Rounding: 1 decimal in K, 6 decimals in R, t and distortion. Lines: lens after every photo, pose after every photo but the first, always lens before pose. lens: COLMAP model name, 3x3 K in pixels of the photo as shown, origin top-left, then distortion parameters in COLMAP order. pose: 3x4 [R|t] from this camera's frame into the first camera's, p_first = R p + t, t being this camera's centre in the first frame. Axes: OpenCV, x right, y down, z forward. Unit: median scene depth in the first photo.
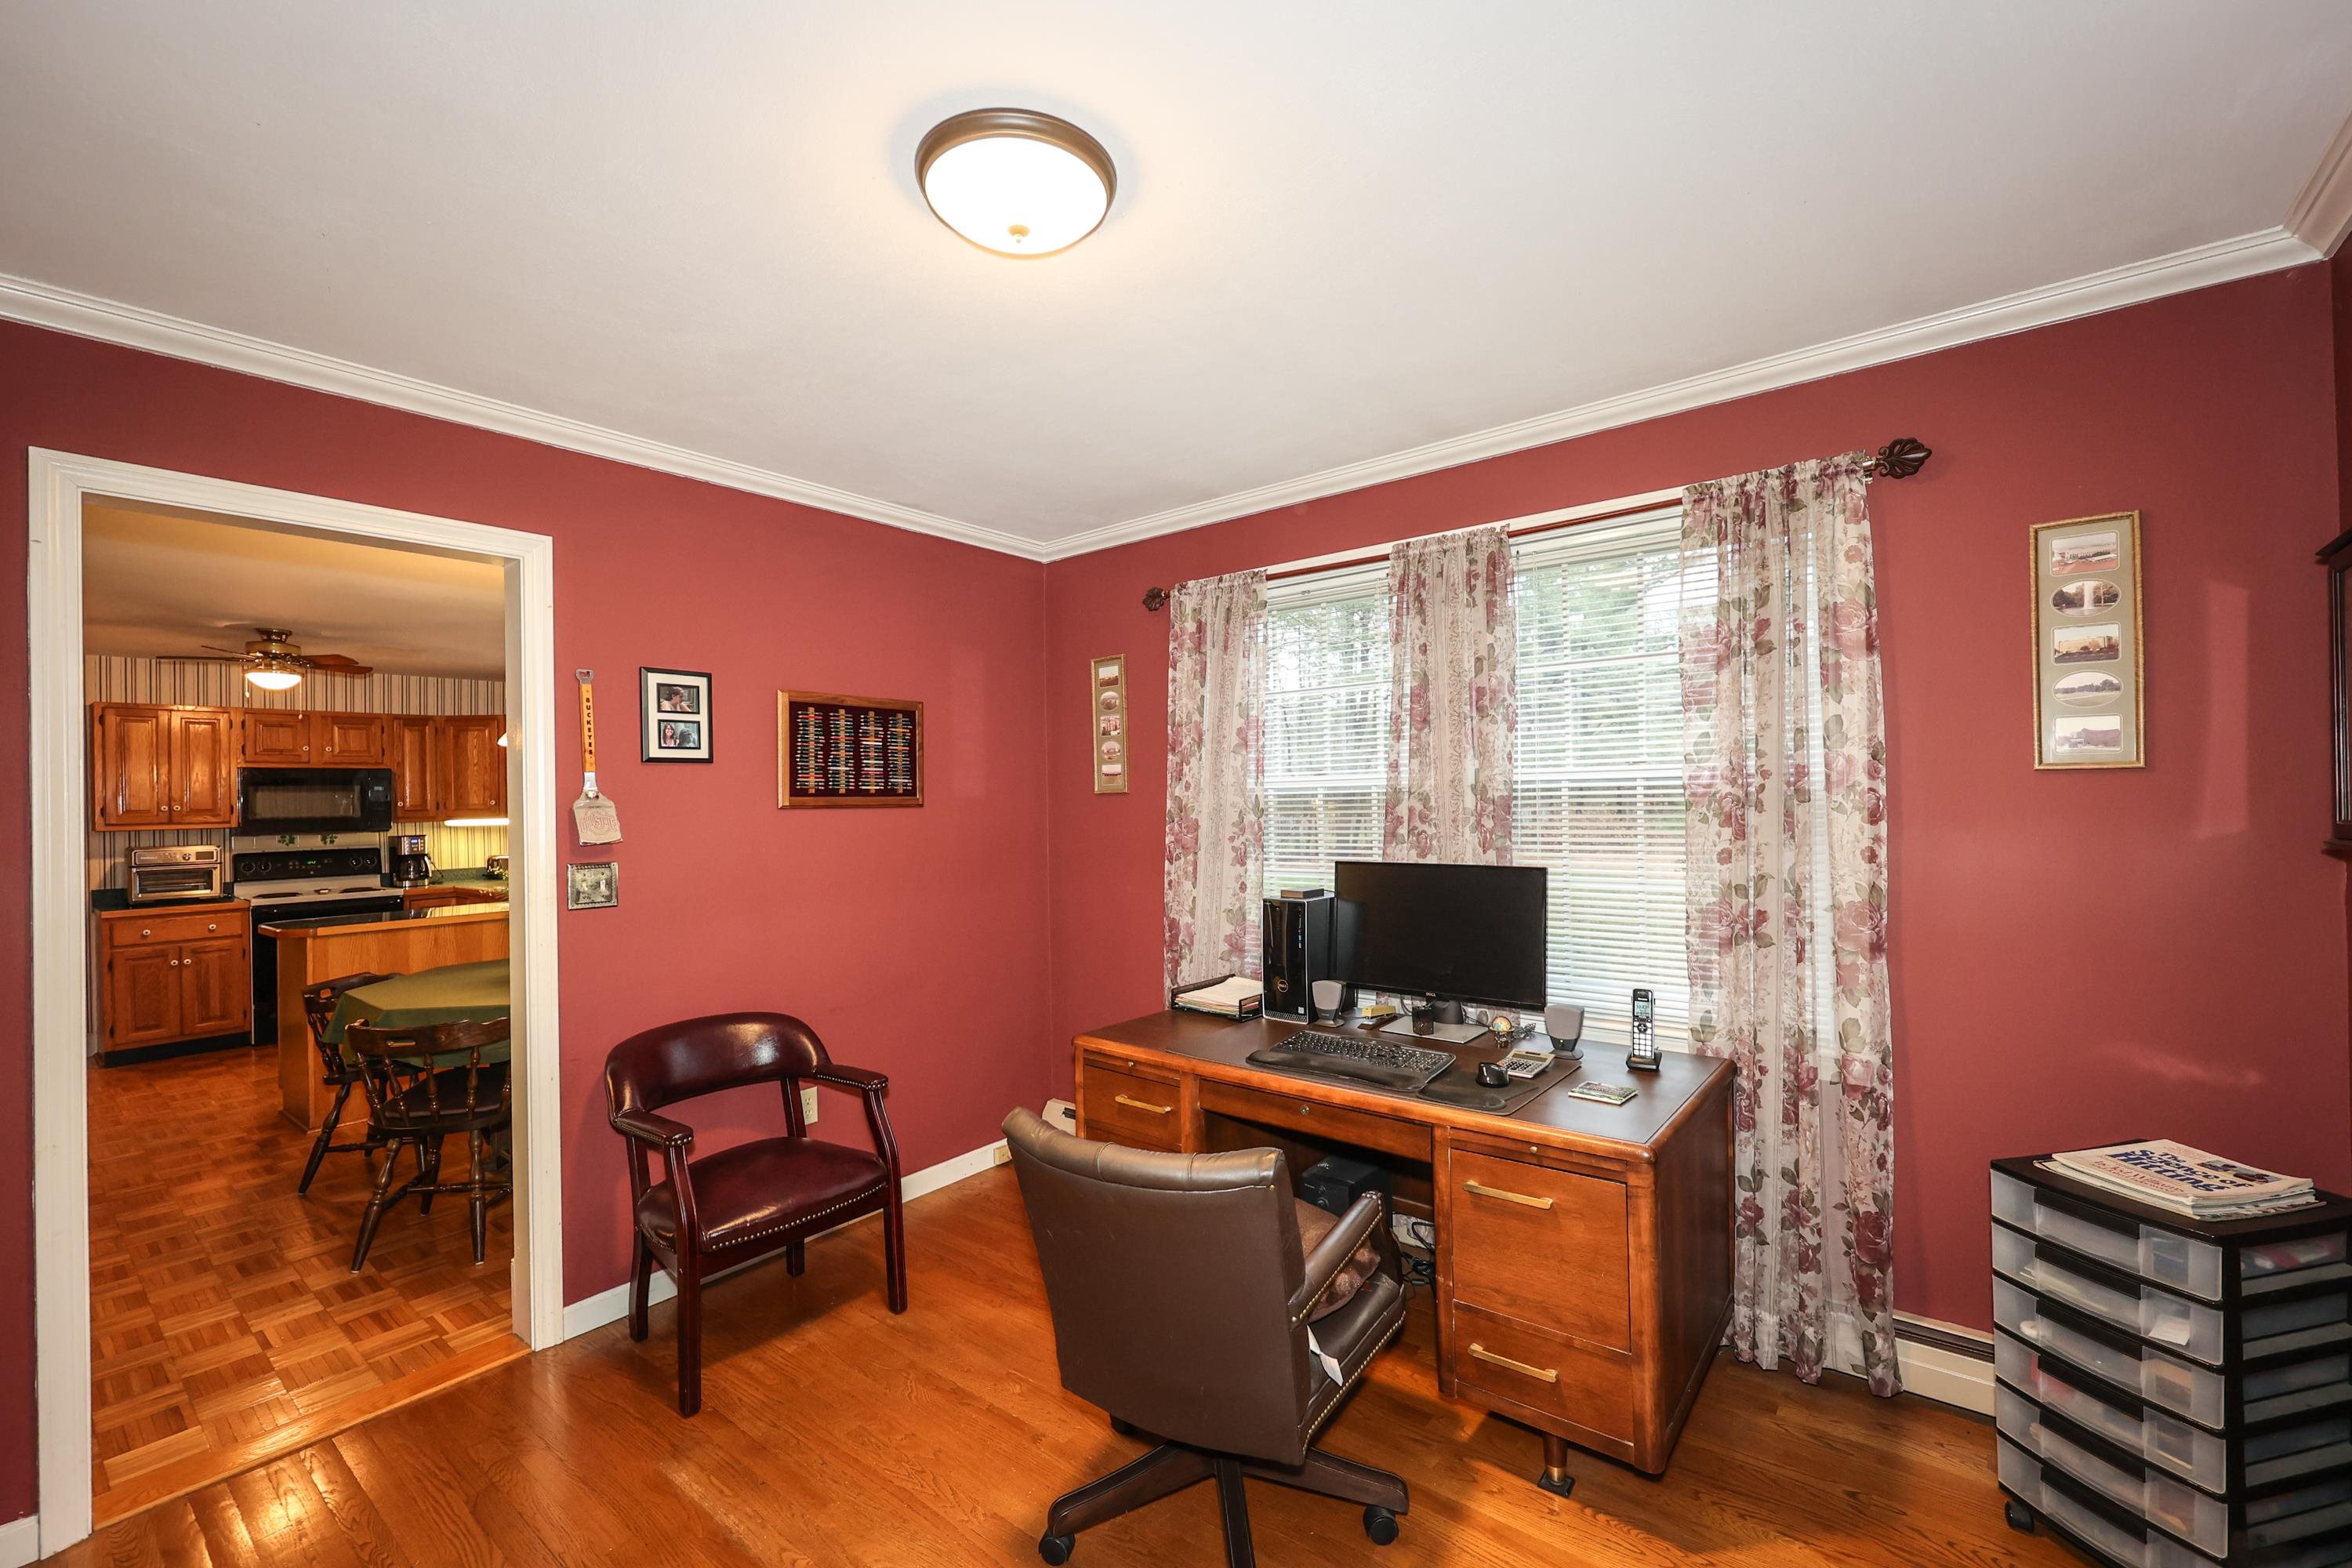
lens RADIAL K [[978.6, 0, 1179.8], [0, 978.6, 796.6], [0, 0, 1]] dist [0.004336, -0.000368]
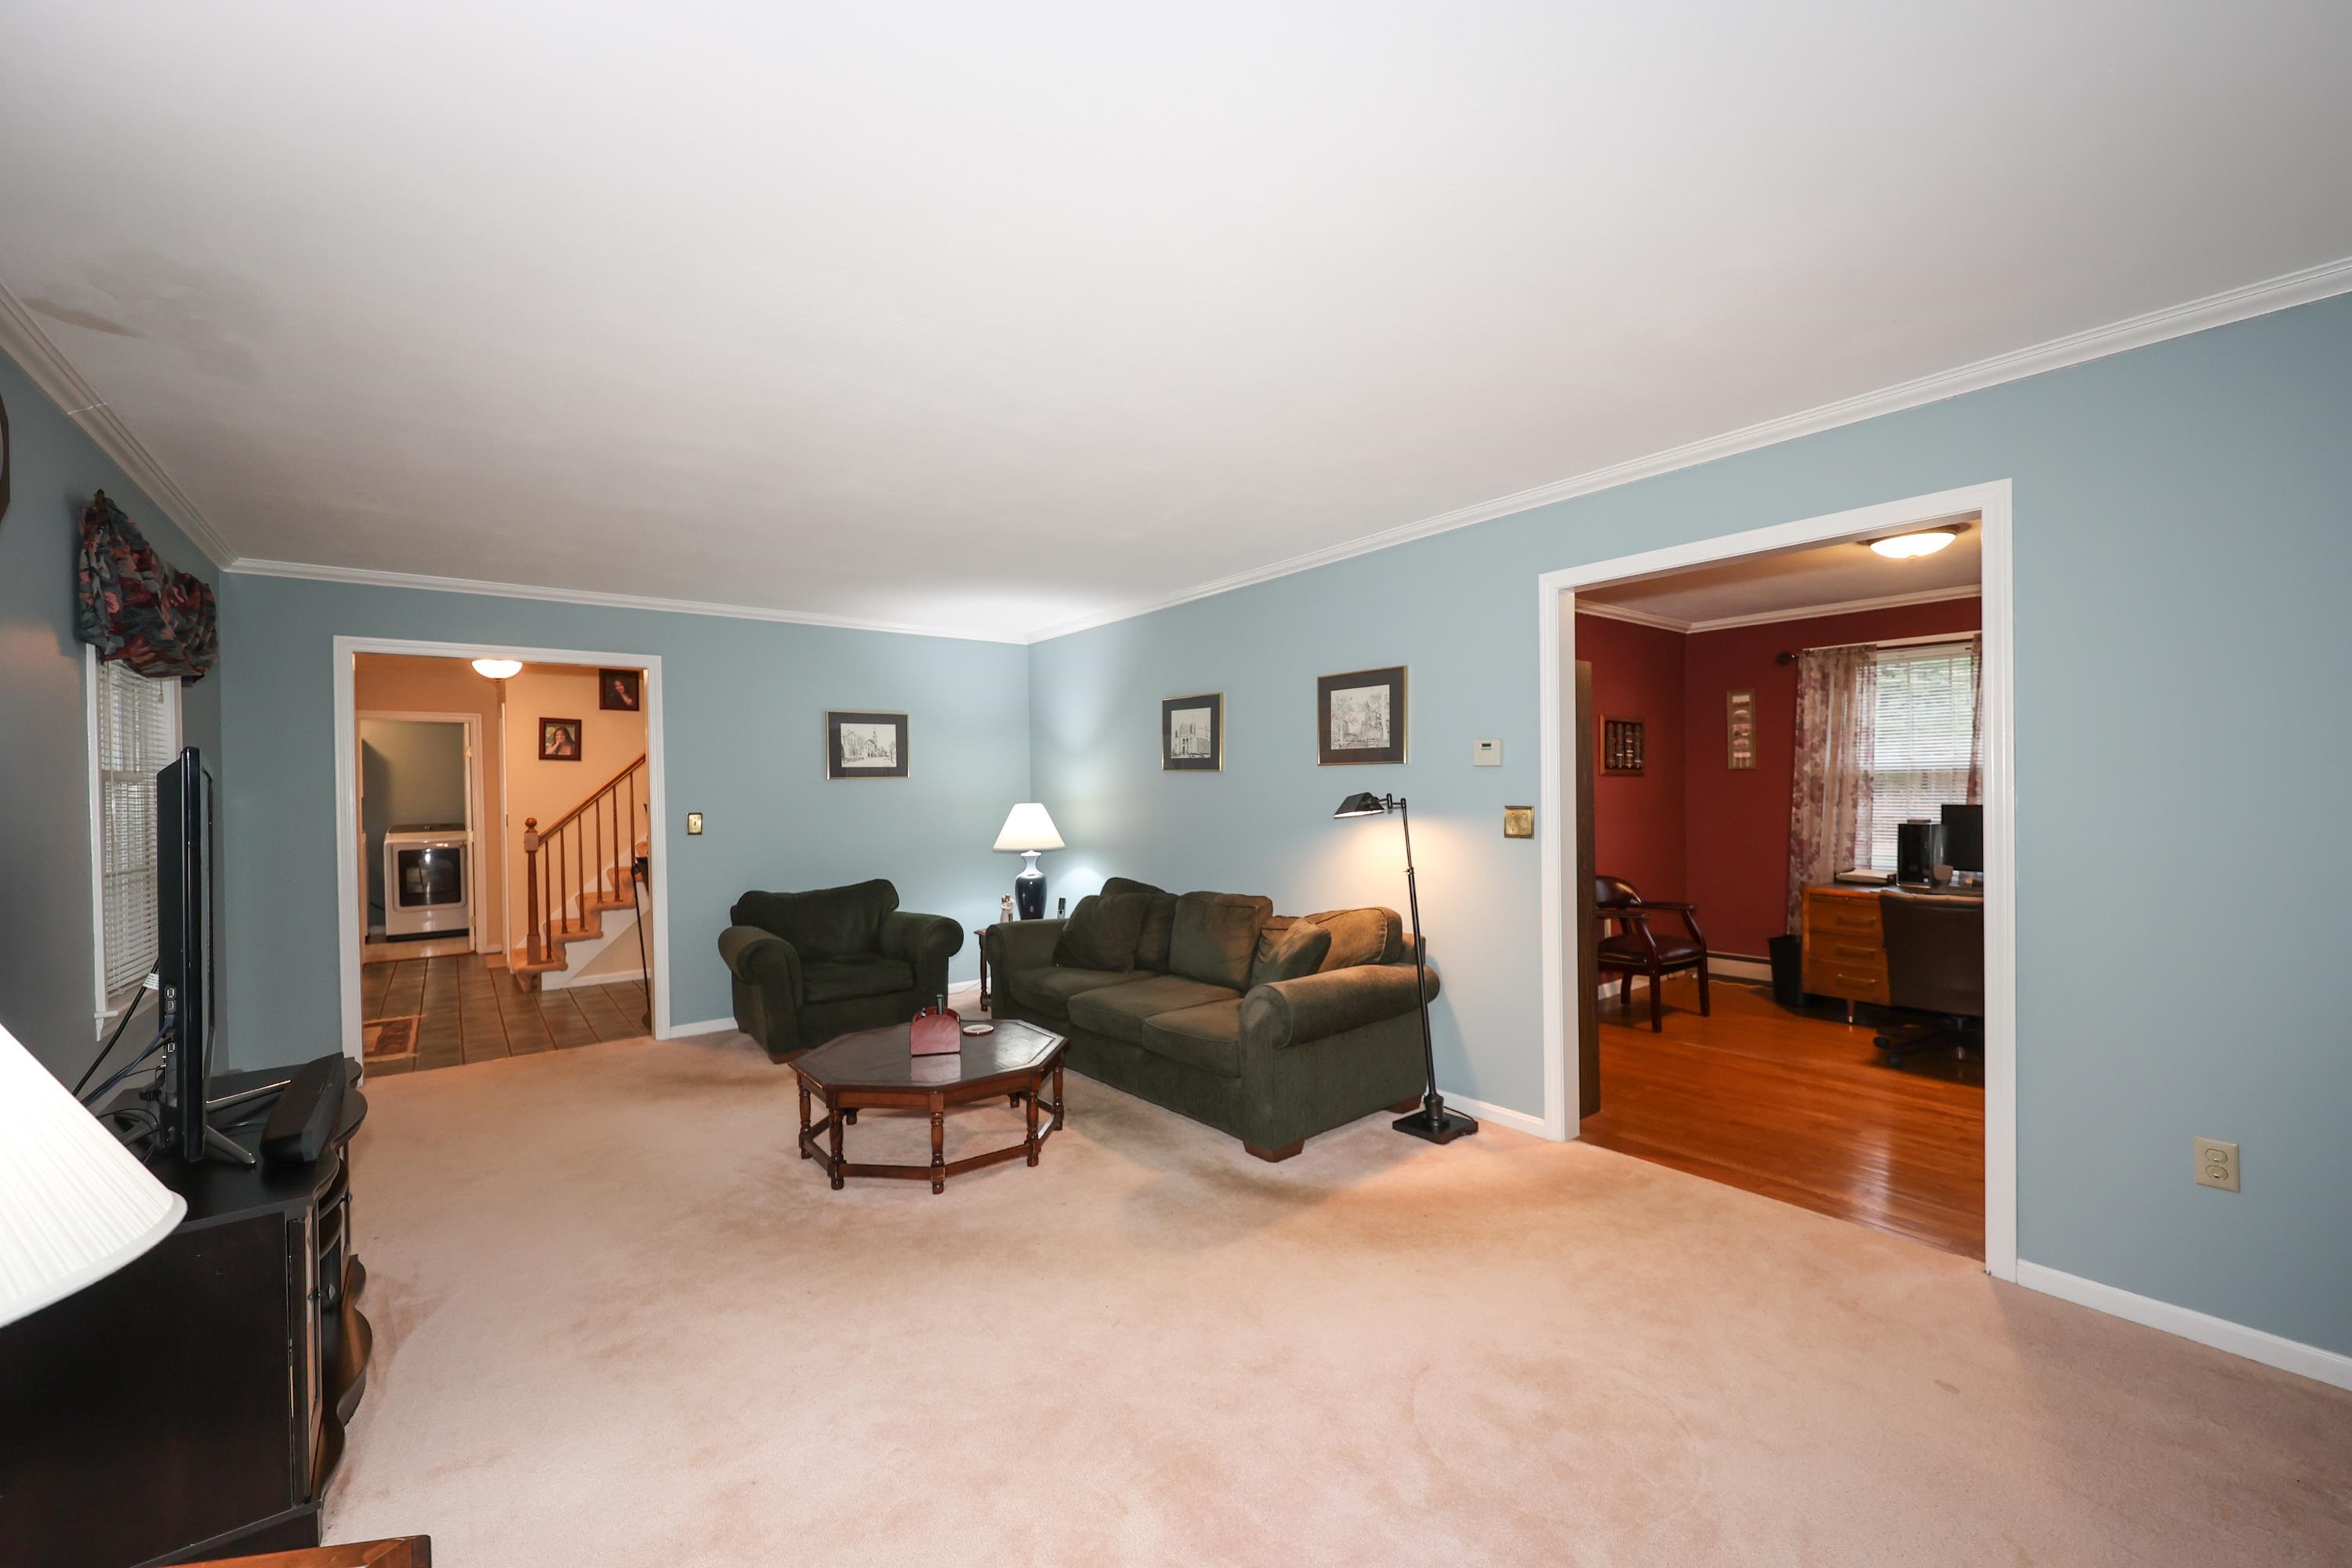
lens RADIAL K [[978.6, 0, 1167.4], [0, 978.6, 788.0], [0, 0, 1]] dist [0.004336, -0.000368]
pose [[0.974096, 0.007819, -0.225998, -0.784008], [-0.006150, 0.999948, 0.008091, 0.025812], [0.226050, -0.006492, 0.974094, -1.071524]]
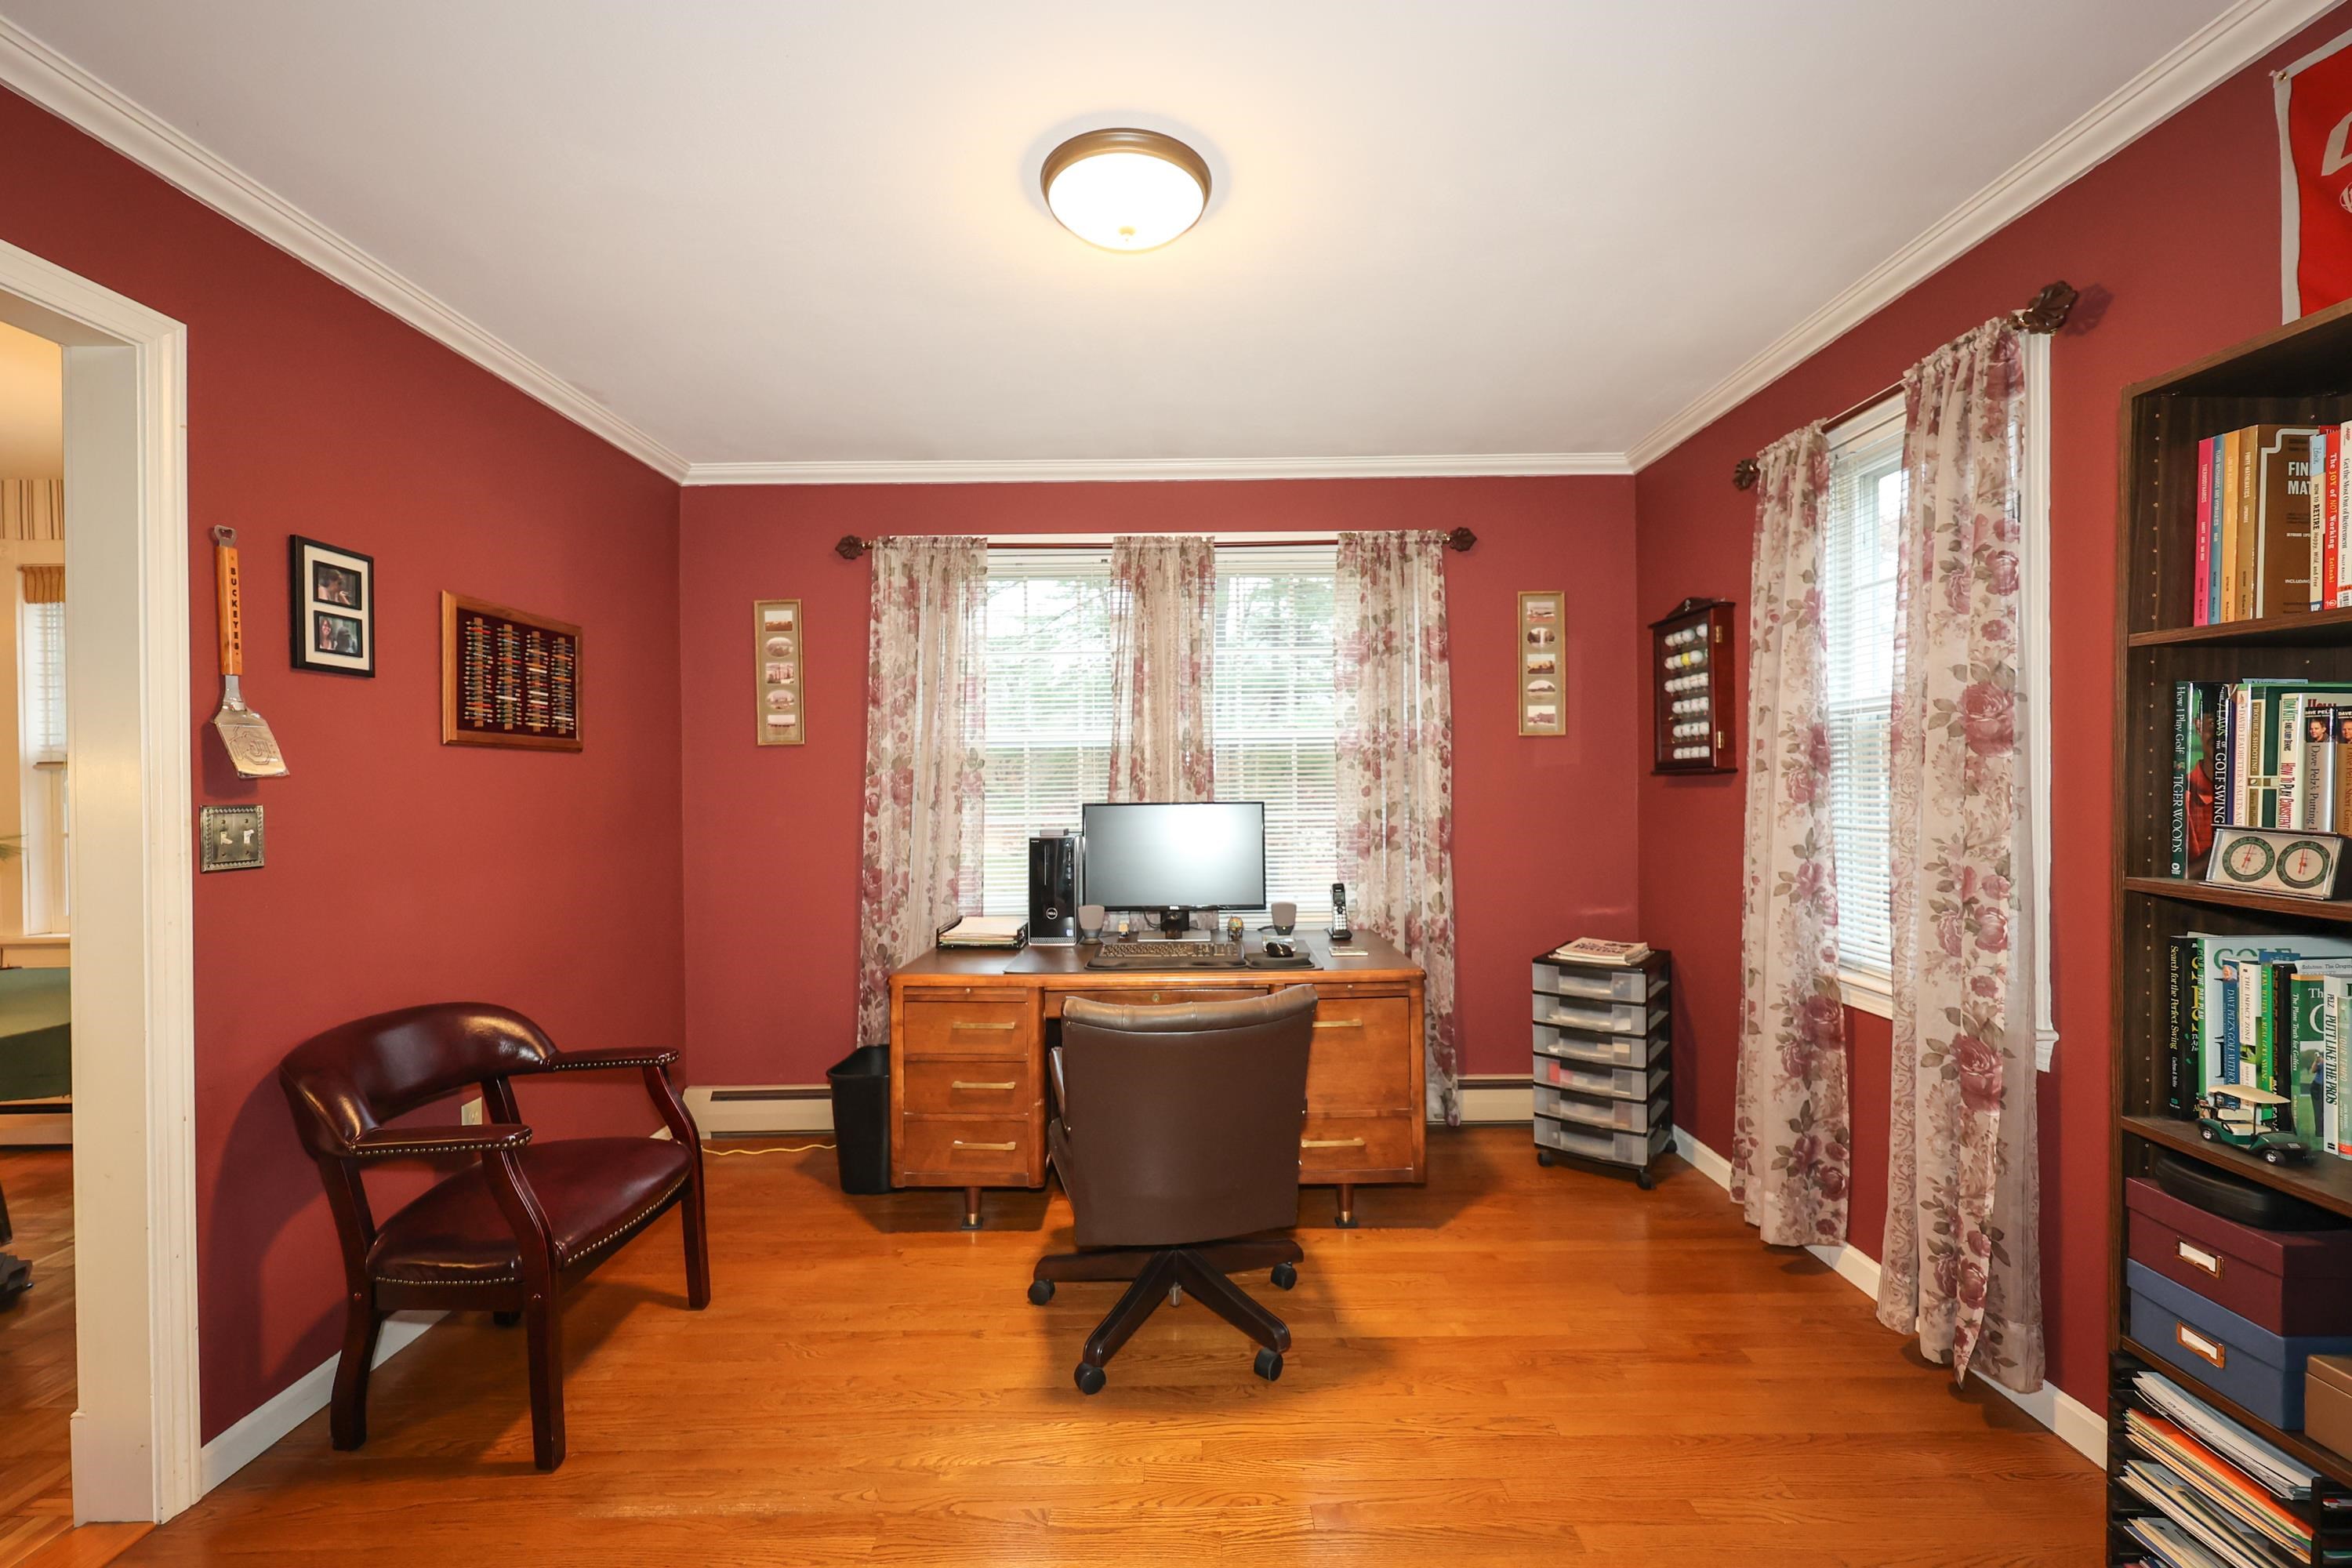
lens RADIAL K [[978.6, 0, 1177.9], [0, 978.6, 791.8], [0, 0, 1]] dist [0.004336, -0.000368]
pose [[0.781060, 0.002113, 0.624452, -0.425390], [-0.004040, 0.999990, 0.001670, 0.045120], [-0.624443, -0.003828, 0.781061, 0.027143]]
